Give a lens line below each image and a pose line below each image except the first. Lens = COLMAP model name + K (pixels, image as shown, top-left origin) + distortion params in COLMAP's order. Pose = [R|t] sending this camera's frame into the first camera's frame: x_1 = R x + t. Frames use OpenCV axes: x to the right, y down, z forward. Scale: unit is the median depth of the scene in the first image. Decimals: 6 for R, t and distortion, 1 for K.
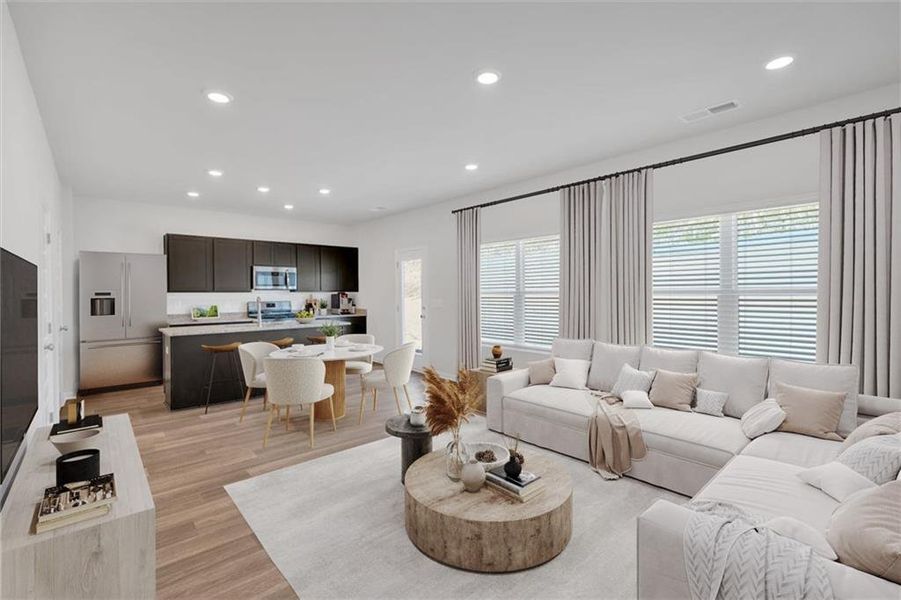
lens RADIAL K [[401.7, 0, 453.1], [0, 401.7, 298.1], [0, 0, 1]] dist [-0.010465, 0.000280]
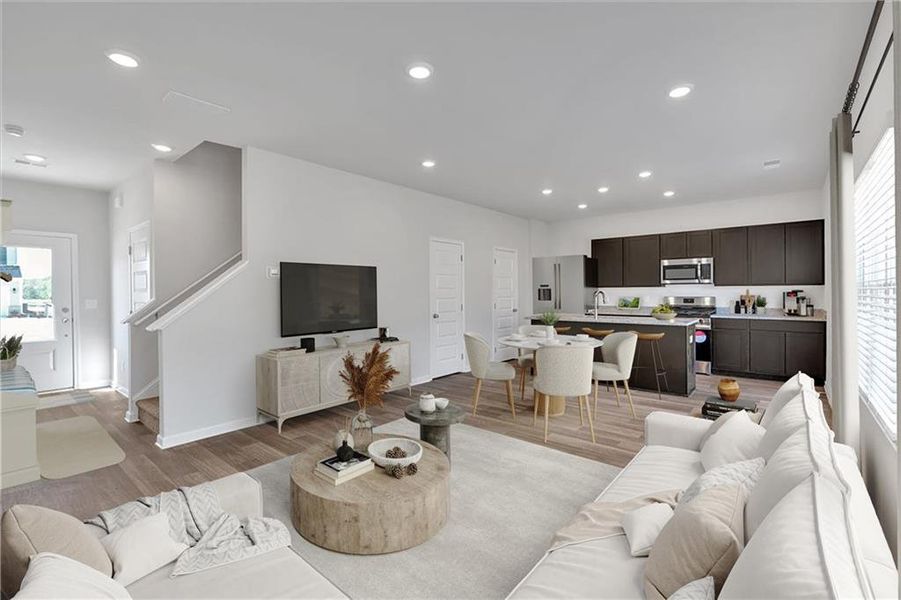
lens RADIAL K [[401.7, 0, 453.1], [0, 401.7, 298.1], [0, 0, 1]] dist [-0.010465, 0.000280]
pose [[0.139175, 0.040186, -0.989452, 0.412895], [-0.020905, 0.999073, 0.037637, -0.011005], [0.990047, 0.015447, 0.139886, 0.353837]]
